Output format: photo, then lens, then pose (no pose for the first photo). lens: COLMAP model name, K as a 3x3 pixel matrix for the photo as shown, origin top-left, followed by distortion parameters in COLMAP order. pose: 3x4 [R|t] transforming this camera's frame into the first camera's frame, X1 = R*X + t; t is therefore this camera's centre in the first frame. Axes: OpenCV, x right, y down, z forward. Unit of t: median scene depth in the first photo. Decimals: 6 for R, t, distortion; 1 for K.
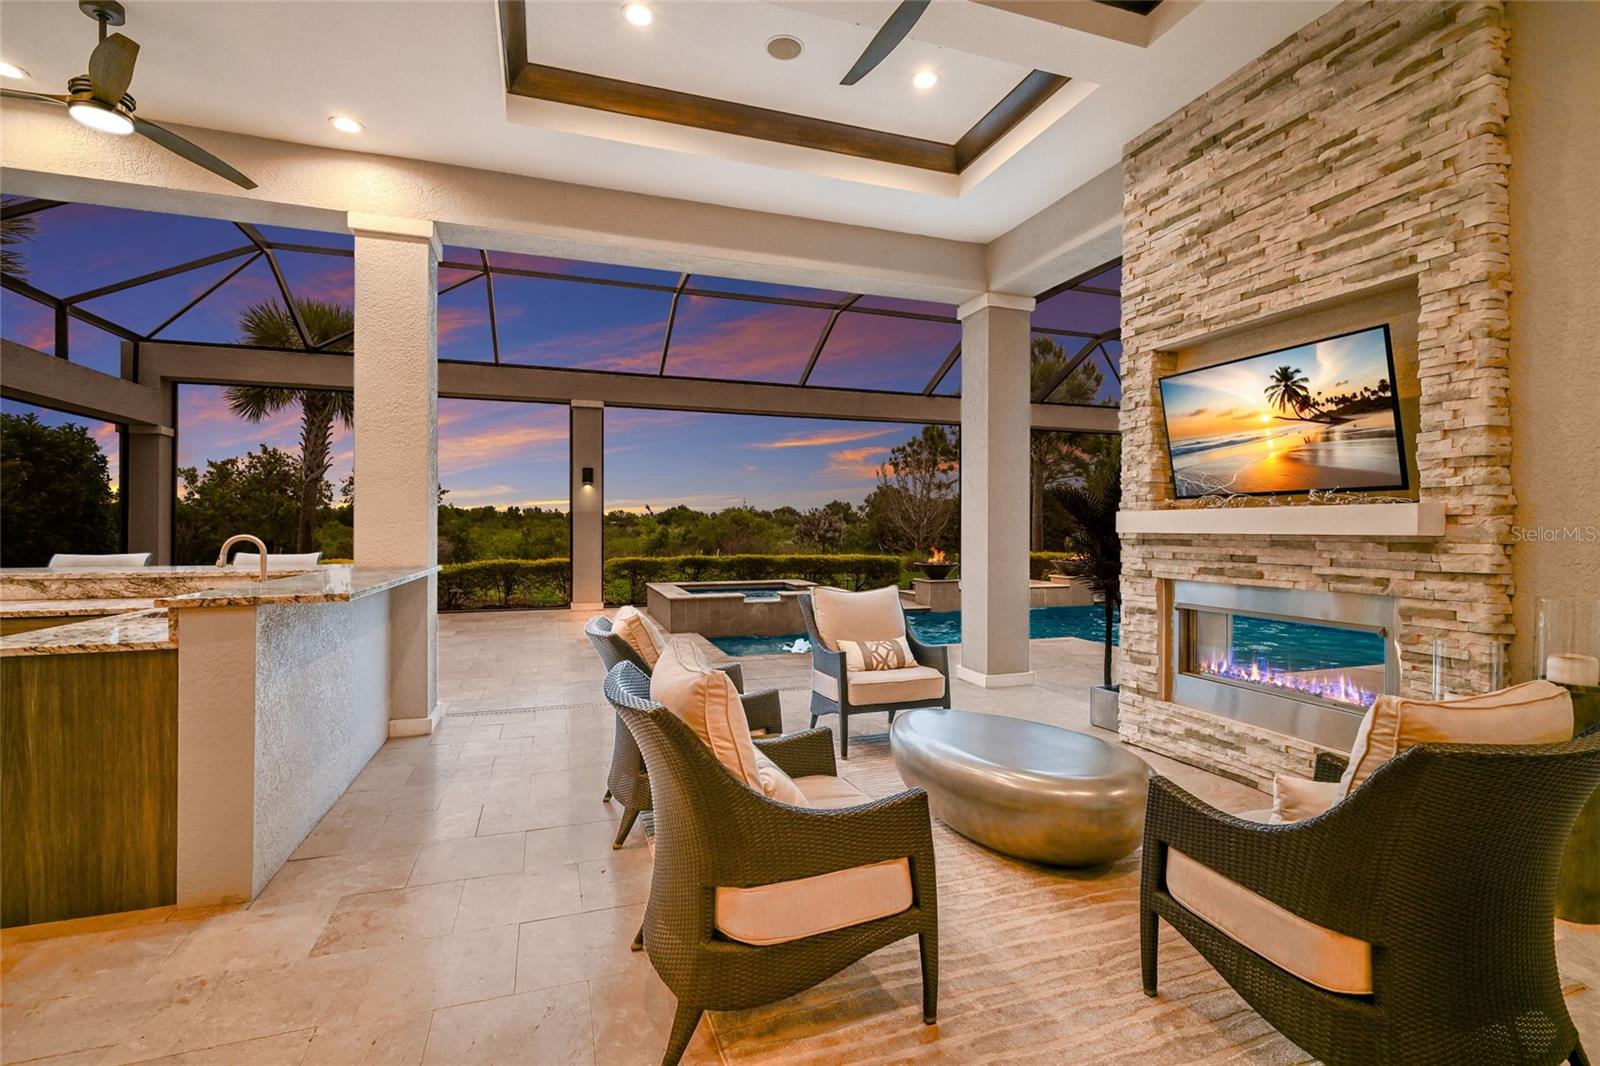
lens RADIAL K [[743.2, 0, 822.0], [0, 743.2, 527.1], [0, 0, 1]] dist [-0.017456, 0.002169]
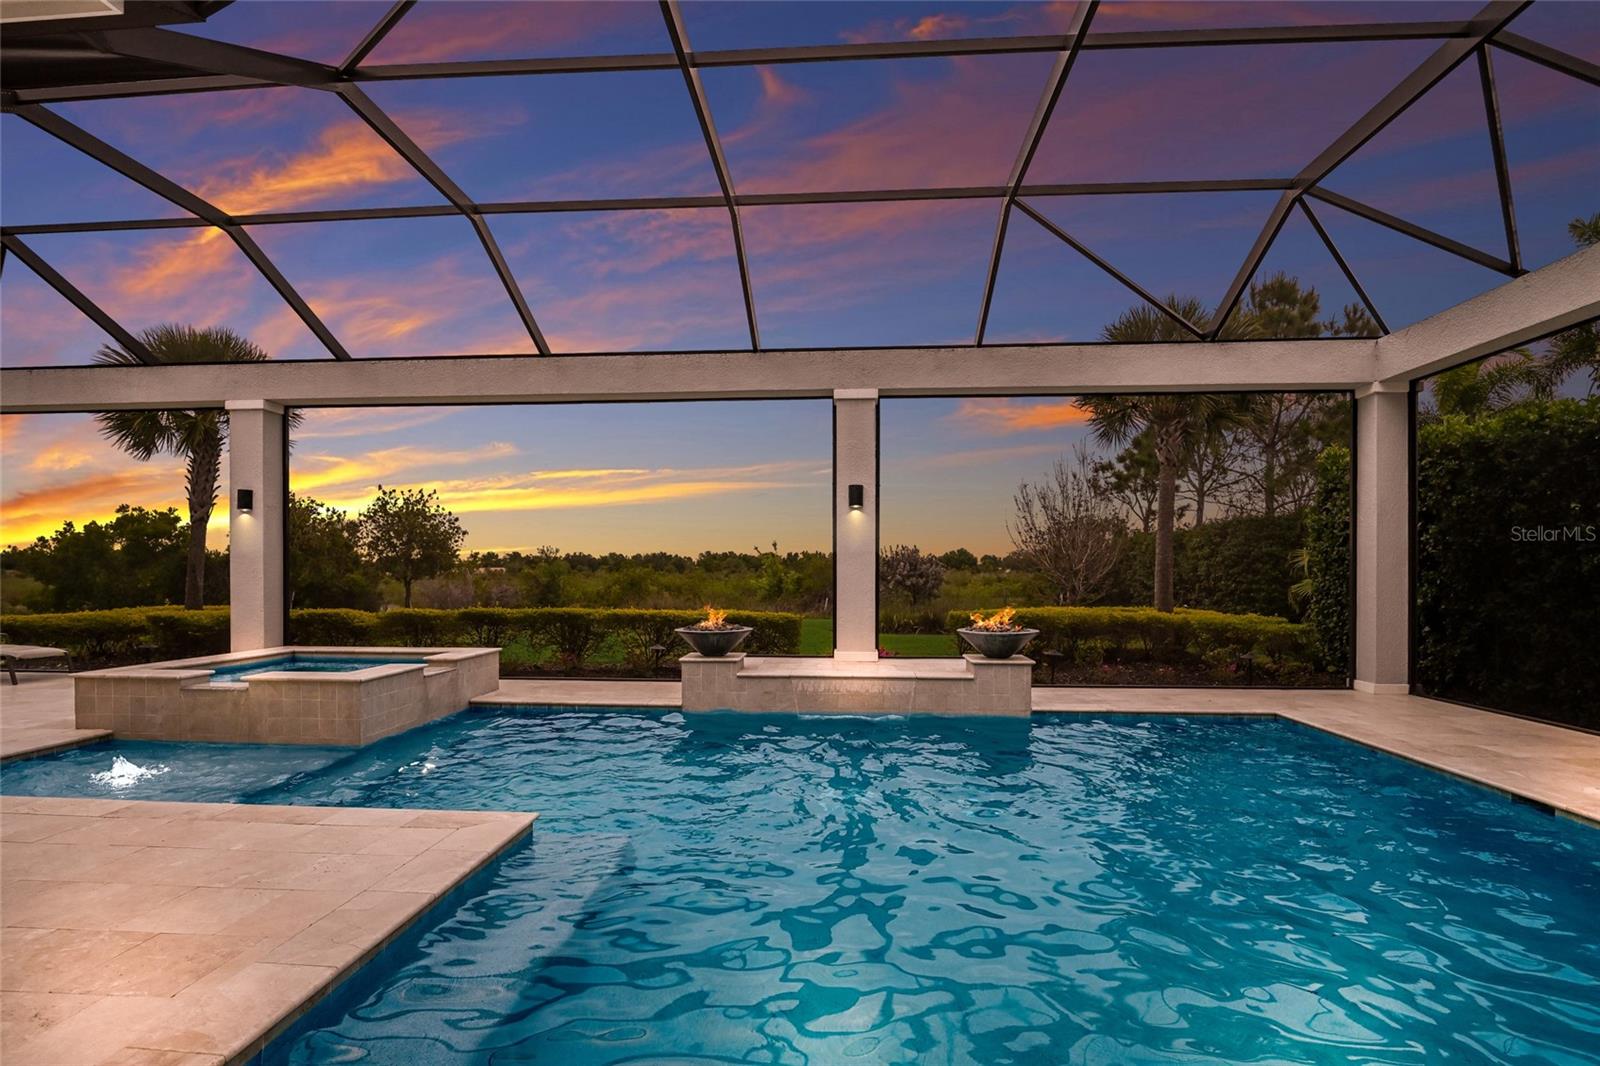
lens RADIAL K [[783.7, 0, 776.4], [0, 783.7, 578.8], [0, 0, 1]] dist [-0.035075, 0.000822]
pose [[0.903706, 0.001728, -0.428149, 0.528857], [0.001249, 0.999977, 0.006674, 0.004823], [0.428151, -0.006566, 0.903683, 0.528937]]
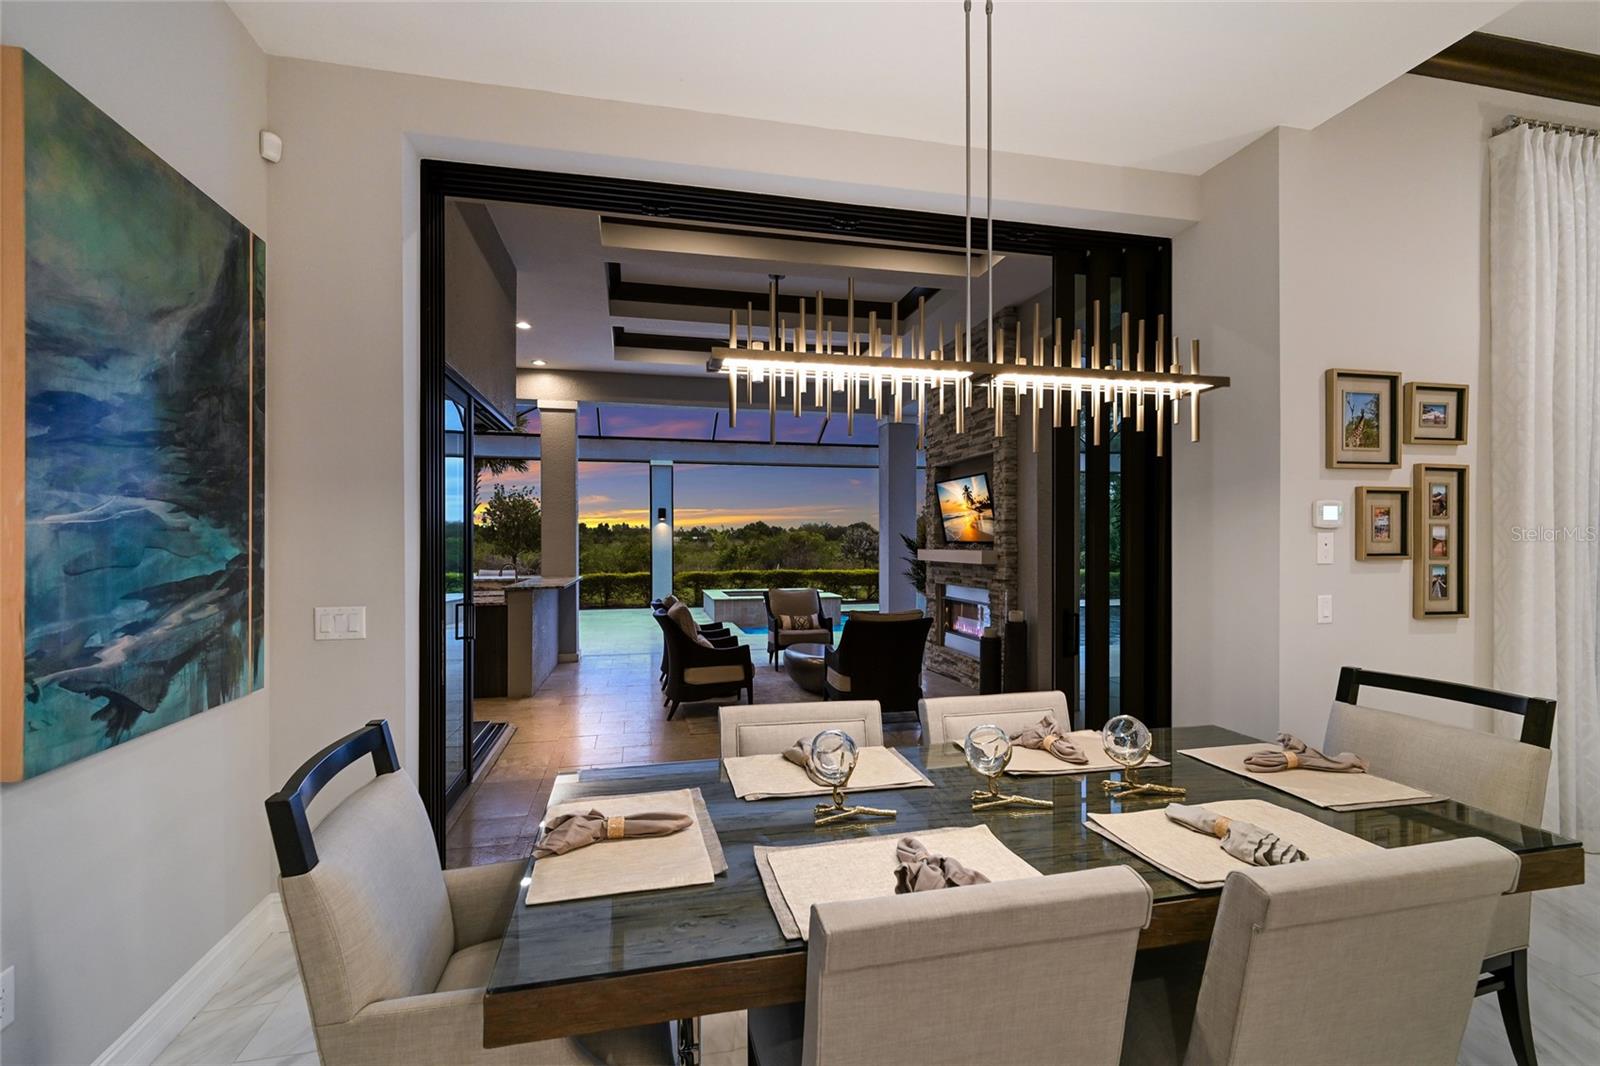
lens RADIAL K [[743.2, 0, 813.6], [0, 743.2, 547.2], [0, 0, 1]] dist [-0.017456, 0.002169]
pose [[0.993082, -0.002534, -0.117392, 0.138086], [0.003500, 0.999962, 0.008024, -0.016630], [0.117367, -0.008379, 0.993053, -0.375388]]
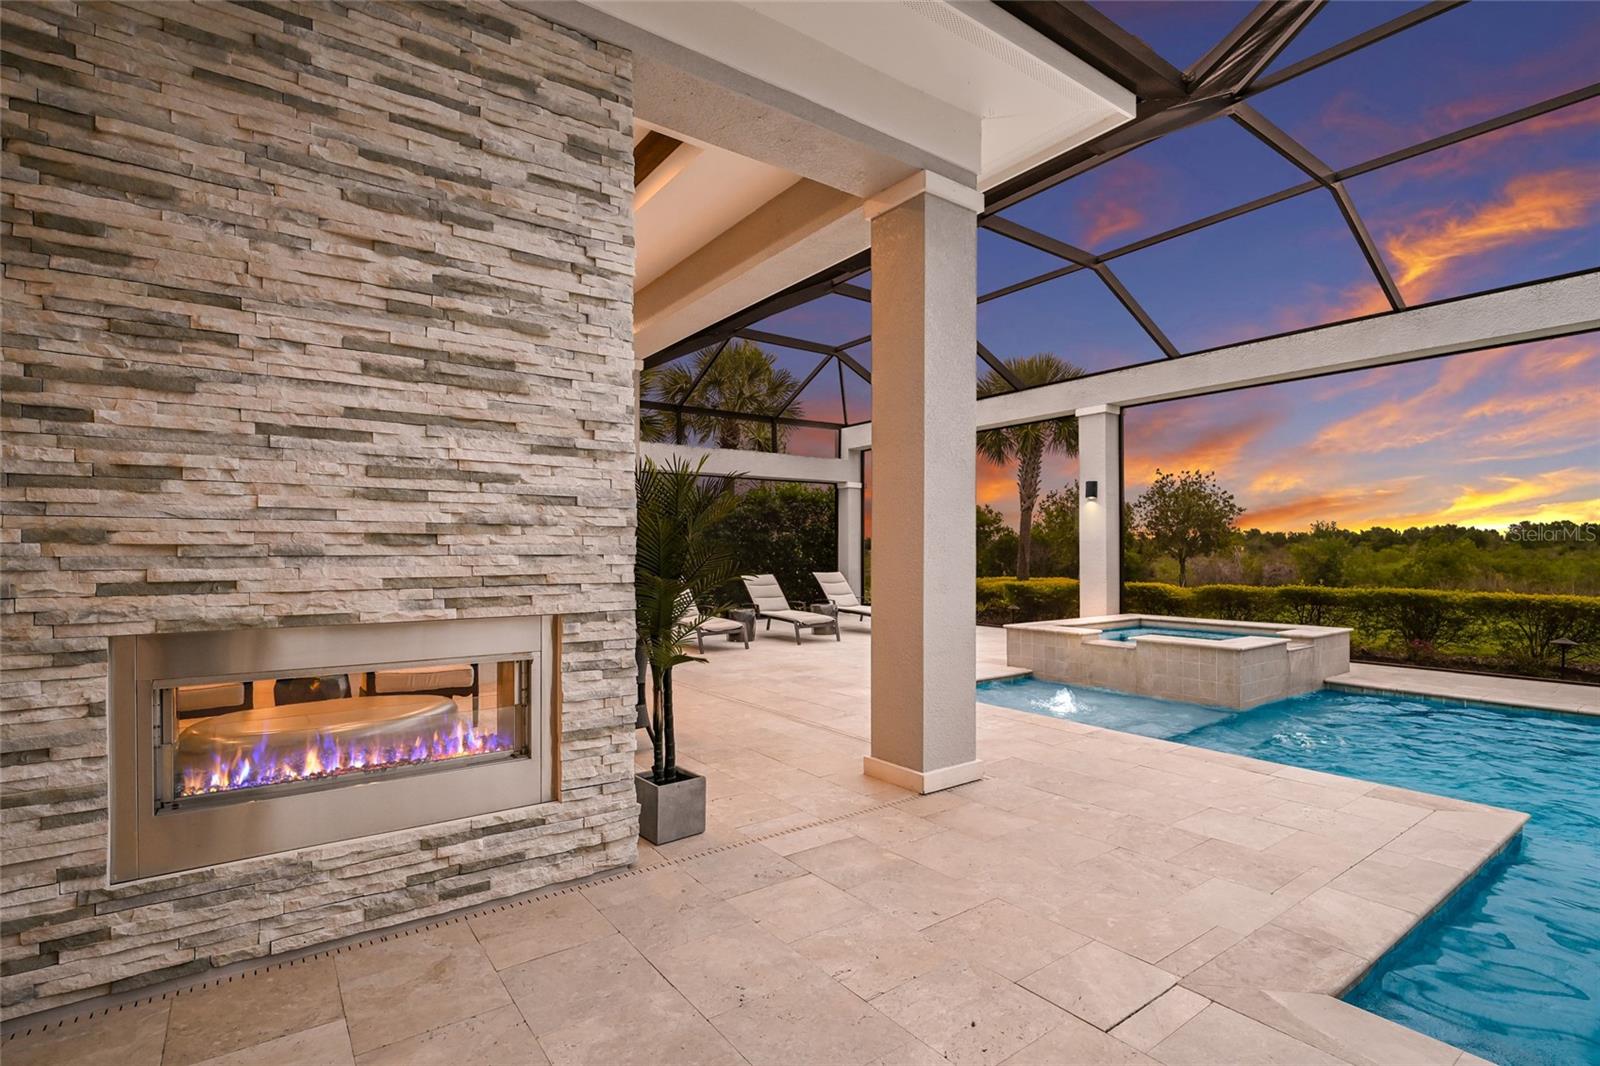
lens RADIAL K [[743.2, 0, 795.2], [0, 743.2, 552.6], [0, 0, 1]] dist [-0.017456, 0.002169]
pose [[0.261259, -0.000348, -0.965269, 0.485898], [0.002140, 0.999998, 0.000218, 0.004722], [0.965266, -0.002123, 0.261259, 0.418331]]
